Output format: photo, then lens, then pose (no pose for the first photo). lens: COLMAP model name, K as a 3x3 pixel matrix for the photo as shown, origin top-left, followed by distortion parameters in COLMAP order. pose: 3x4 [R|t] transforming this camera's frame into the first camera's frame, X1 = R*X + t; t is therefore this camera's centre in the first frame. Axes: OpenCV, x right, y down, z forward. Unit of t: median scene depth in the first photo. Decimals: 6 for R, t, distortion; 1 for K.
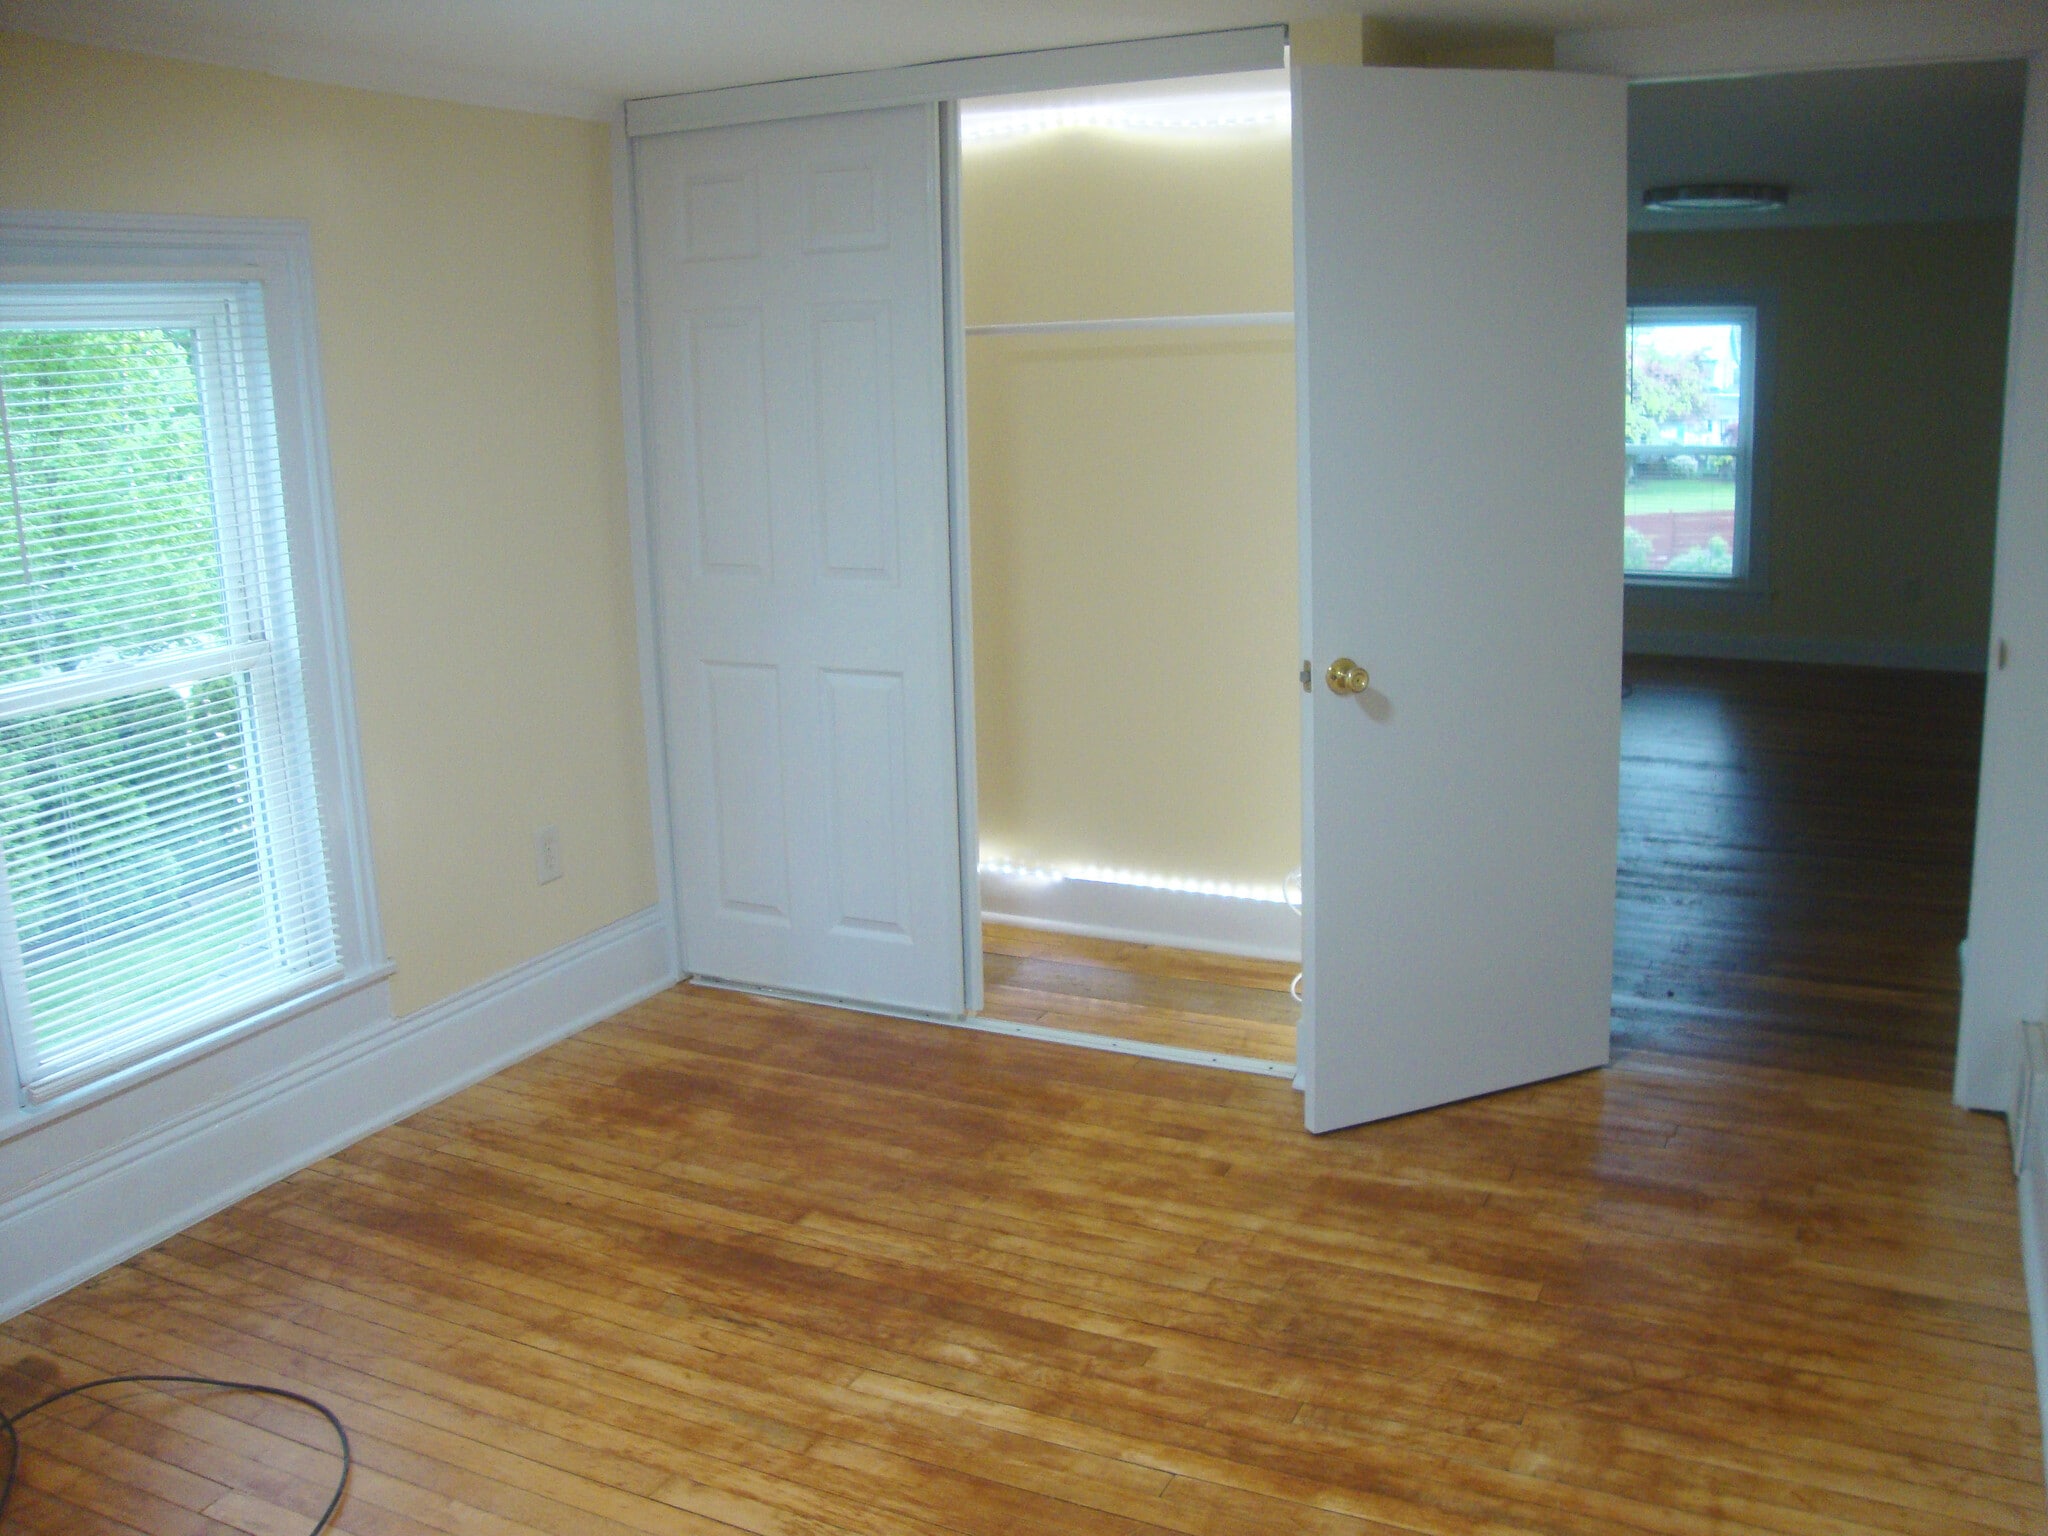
lens RADIAL K [[1831.3, 0, 1036.7], [0, 1831.3, 771.2], [0, 0, 1]] dist [-0.193606, 0.195249]
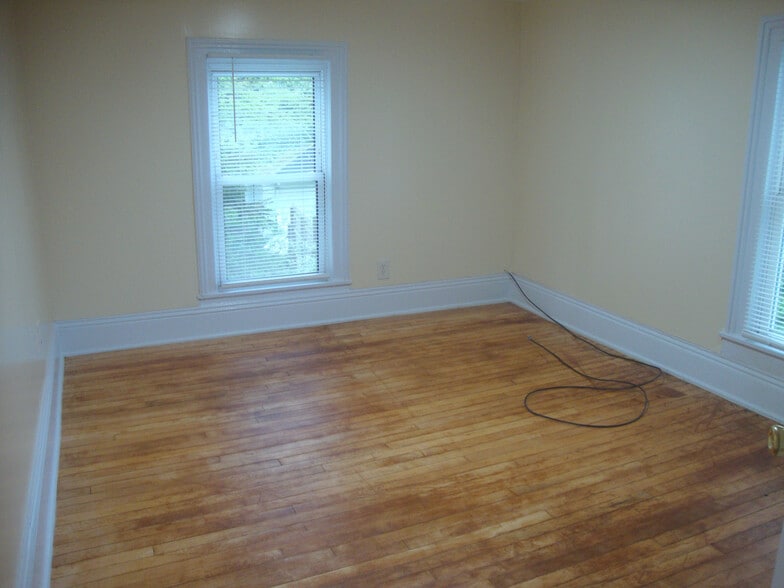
lens RADIAL K [[701.1, 0, 396.9], [0, 701.1, 295.2], [0, 0, 1]] dist [-0.193606, 0.195249]
pose [[-0.624794, 0.245858, -0.741071, 0.579141], [-0.153509, 0.891925, 0.425328, -0.250353], [0.765551, 0.379503, -0.519528, 1.132932]]
